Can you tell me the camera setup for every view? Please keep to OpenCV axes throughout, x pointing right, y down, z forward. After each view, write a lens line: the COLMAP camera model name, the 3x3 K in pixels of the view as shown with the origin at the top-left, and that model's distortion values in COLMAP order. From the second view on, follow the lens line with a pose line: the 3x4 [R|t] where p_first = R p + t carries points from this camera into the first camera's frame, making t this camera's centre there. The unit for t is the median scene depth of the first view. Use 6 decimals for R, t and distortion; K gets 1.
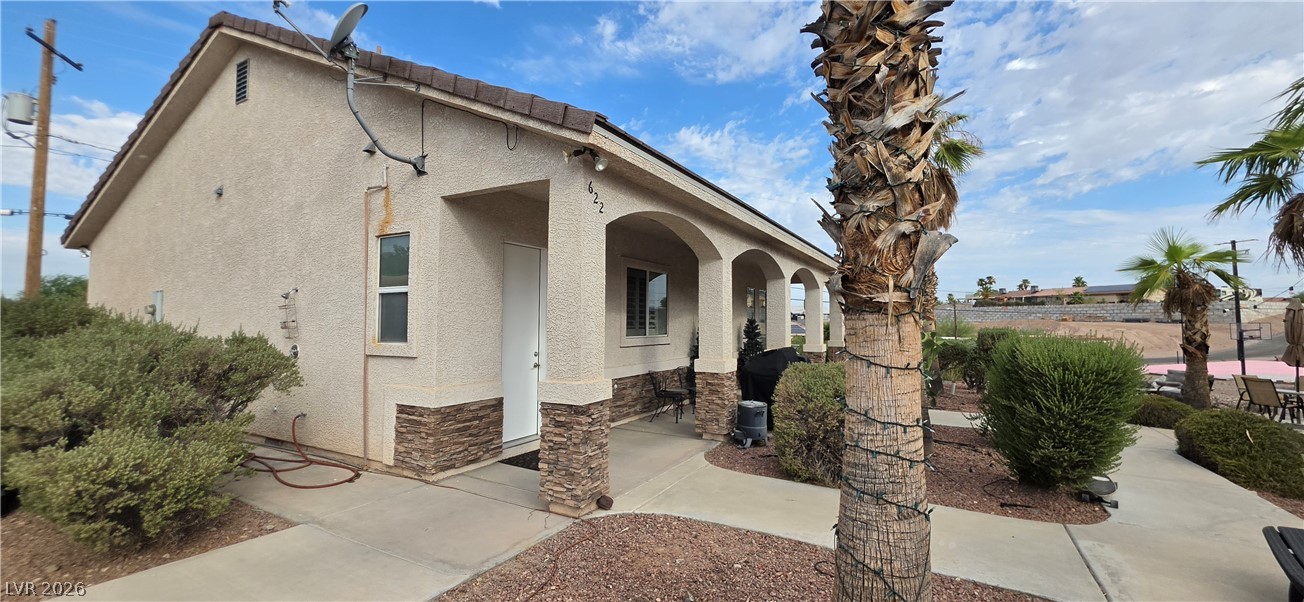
lens RADIAL K [[512.7, 0, 650.6], [0, 512.7, 296.0], [0, 0, 1]] dist [-0.008161, 0.000742]
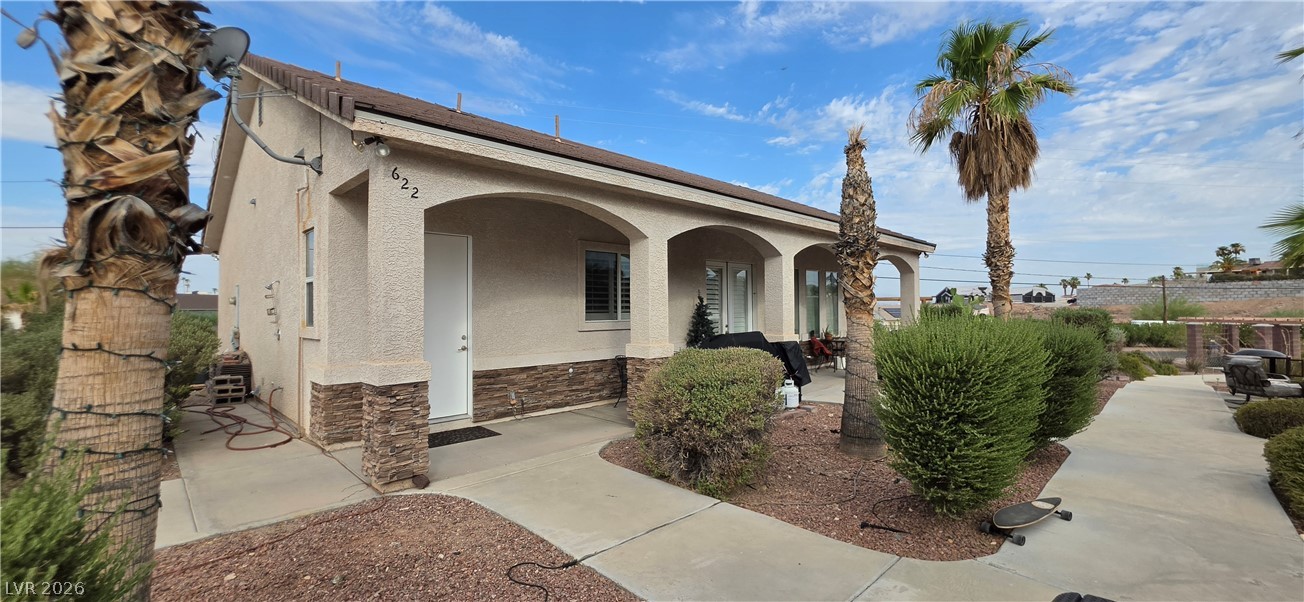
lens RADIAL K [[512.7, 0, 658.8], [0, 512.7, 295.8], [0, 0, 1]] dist [-0.008161, 0.000742]
pose [[0.963273, -0.017911, -0.267926, 0.576914], [0.025335, 0.999384, 0.024278, 0.016764], [0.267327, -0.030175, 0.963133, 0.136634]]
